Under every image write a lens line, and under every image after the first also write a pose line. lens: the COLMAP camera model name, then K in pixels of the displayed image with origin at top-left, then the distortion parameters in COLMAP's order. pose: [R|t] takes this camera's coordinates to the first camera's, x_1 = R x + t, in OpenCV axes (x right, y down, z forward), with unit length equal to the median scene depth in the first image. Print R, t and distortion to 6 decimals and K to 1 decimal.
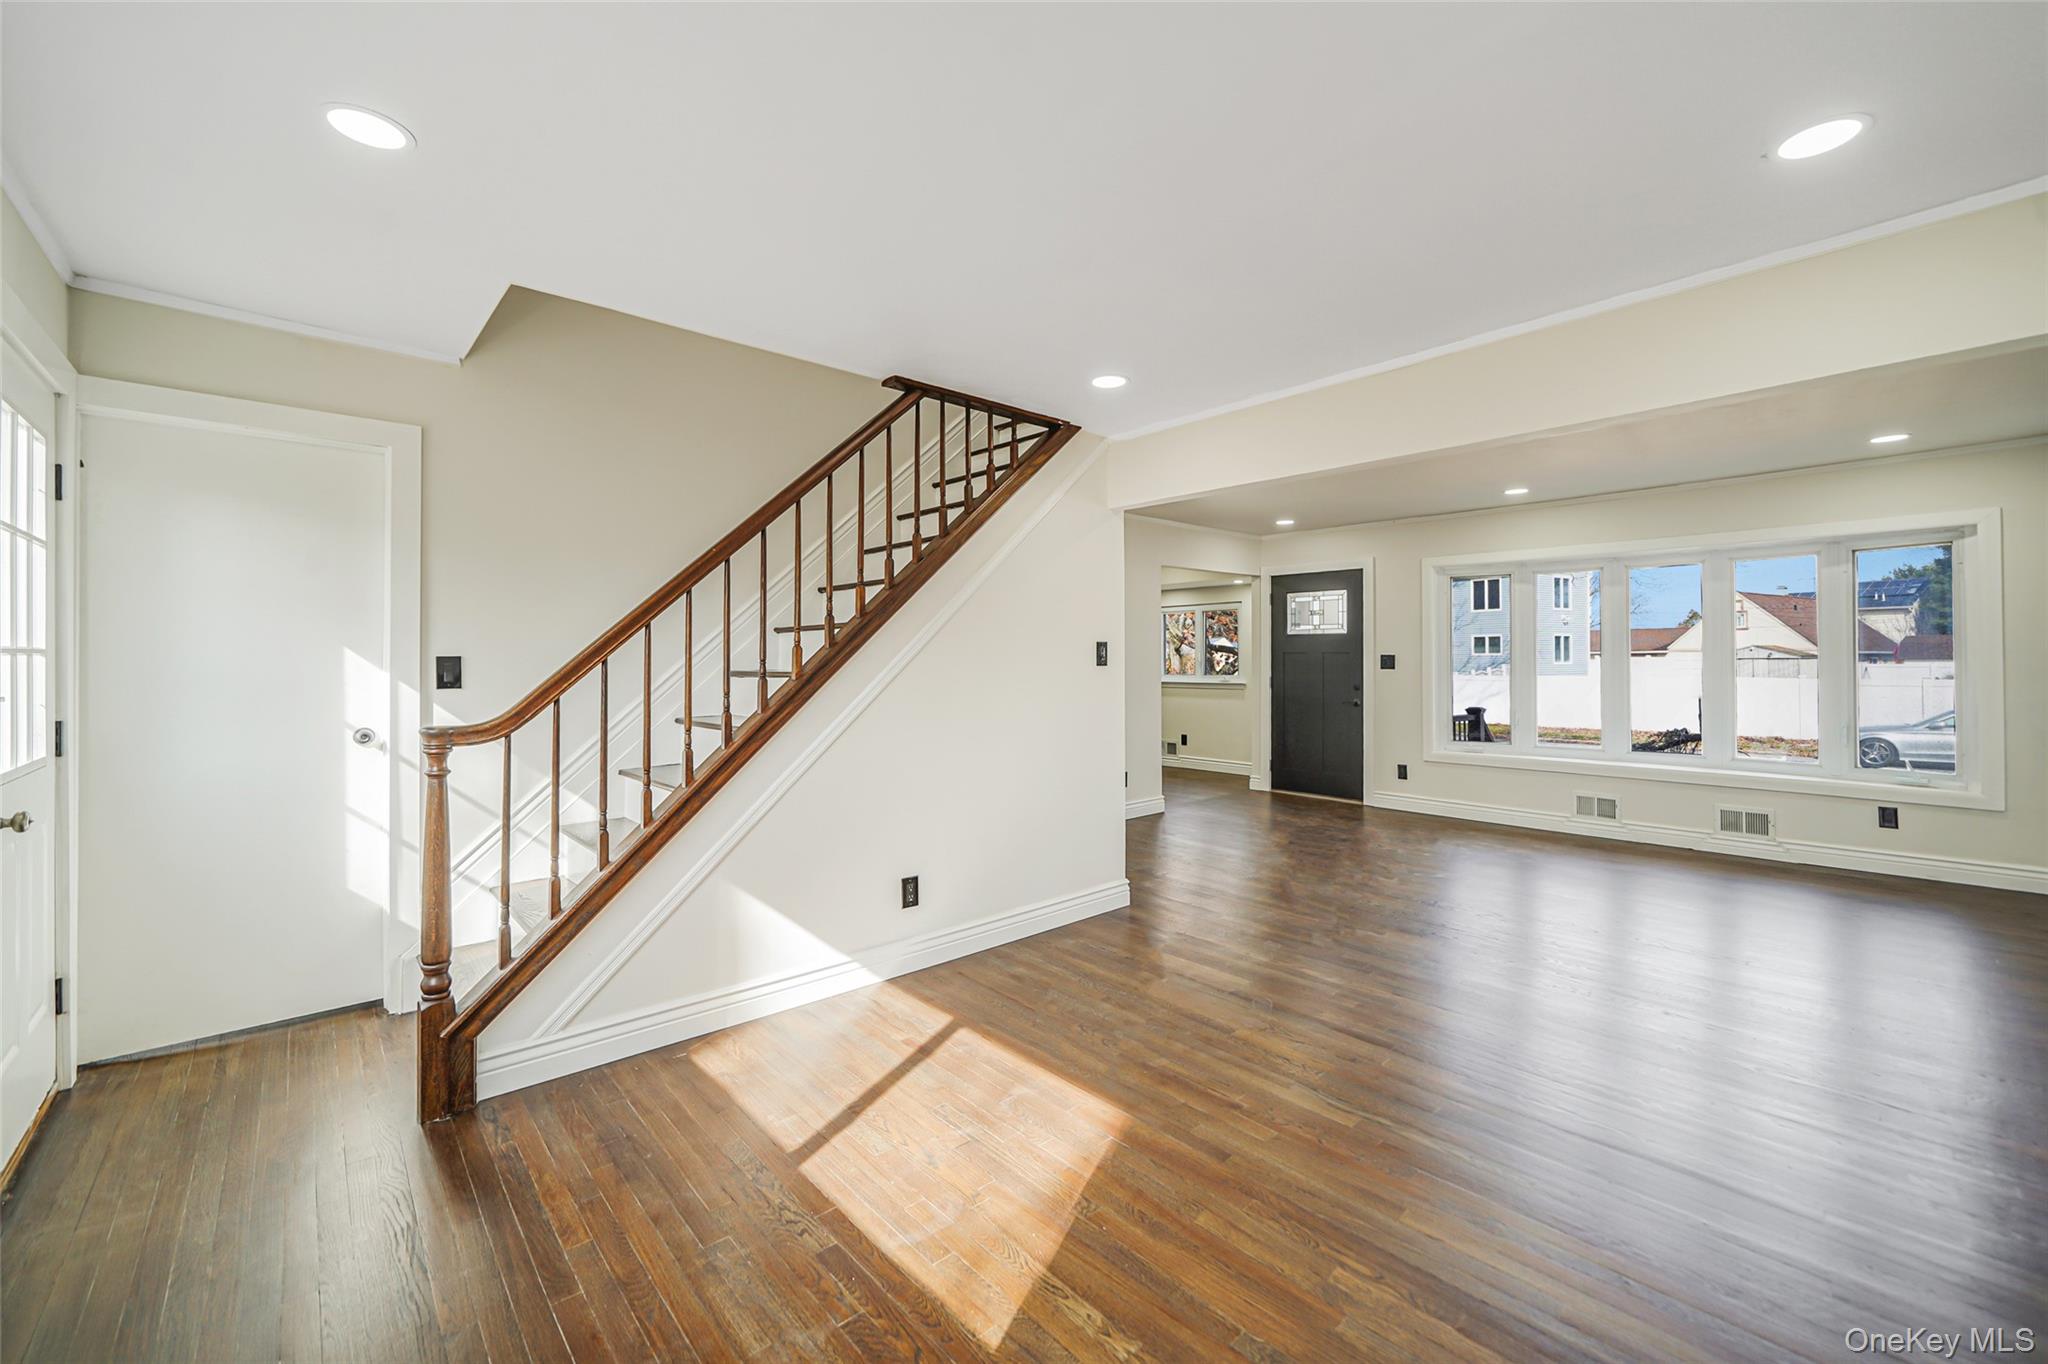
lens RADIAL K [[809.7, 0, 1027.2], [0, 809.7, 648.5], [0, 0, 1]] dist [-0.007910, 0.000541]
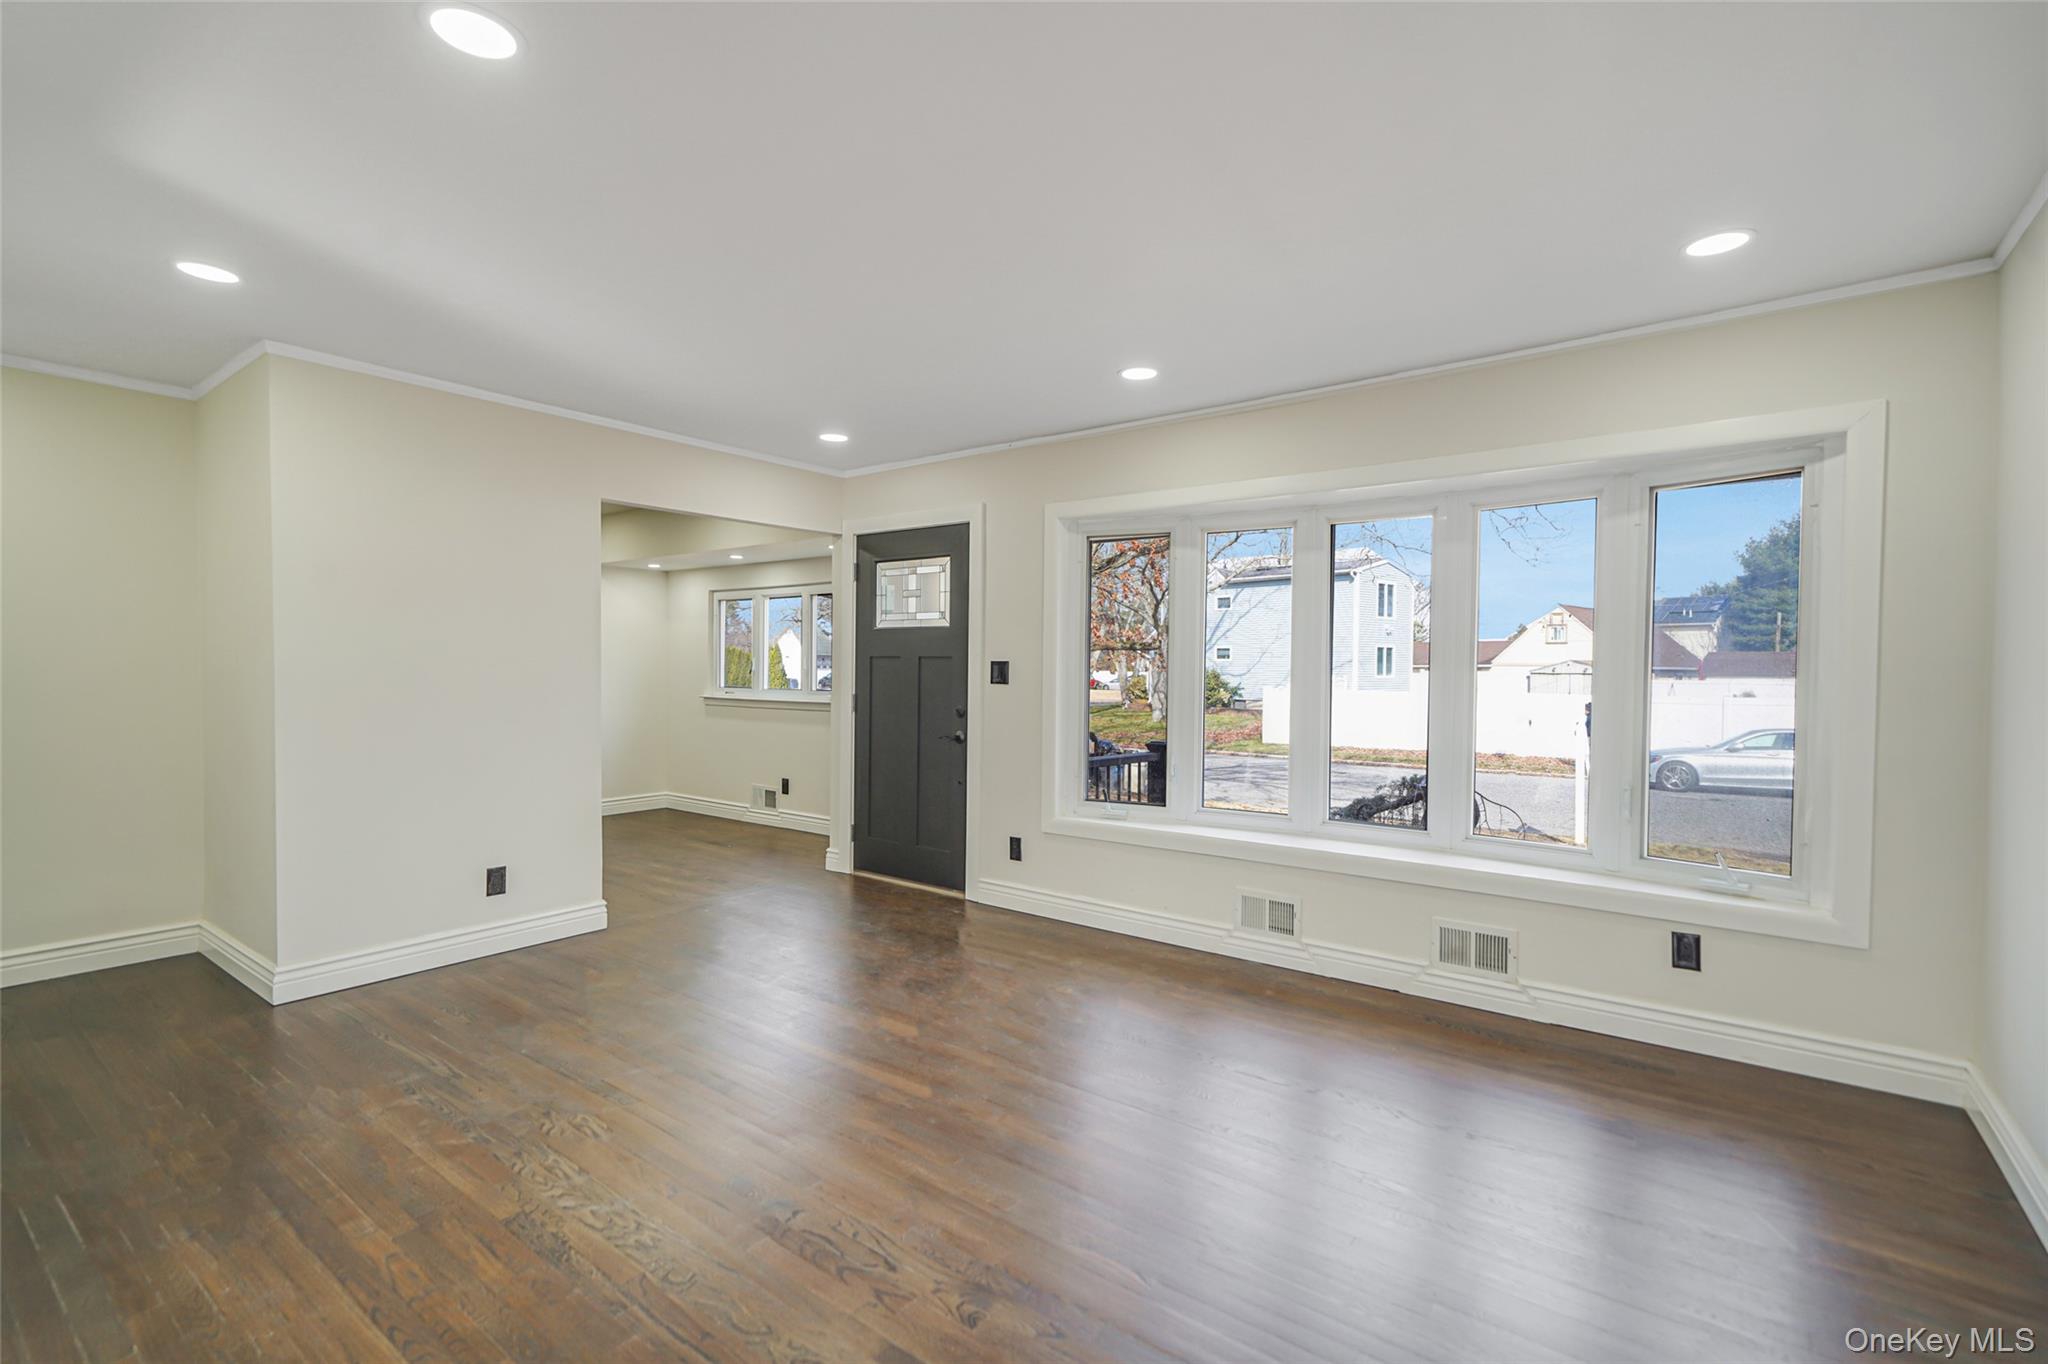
lens RADIAL K [[887.2, 0, 1025.9], [0, 887.2, 687.1], [0, 0, 1]] dist [0.008136, -0.000074]
pose [[0.984080, 0.006201, 0.177620, 0.310760], [-0.012300, 0.999371, 0.033258, 0.004377], [-0.177302, -0.034913, 0.983537, 0.291647]]
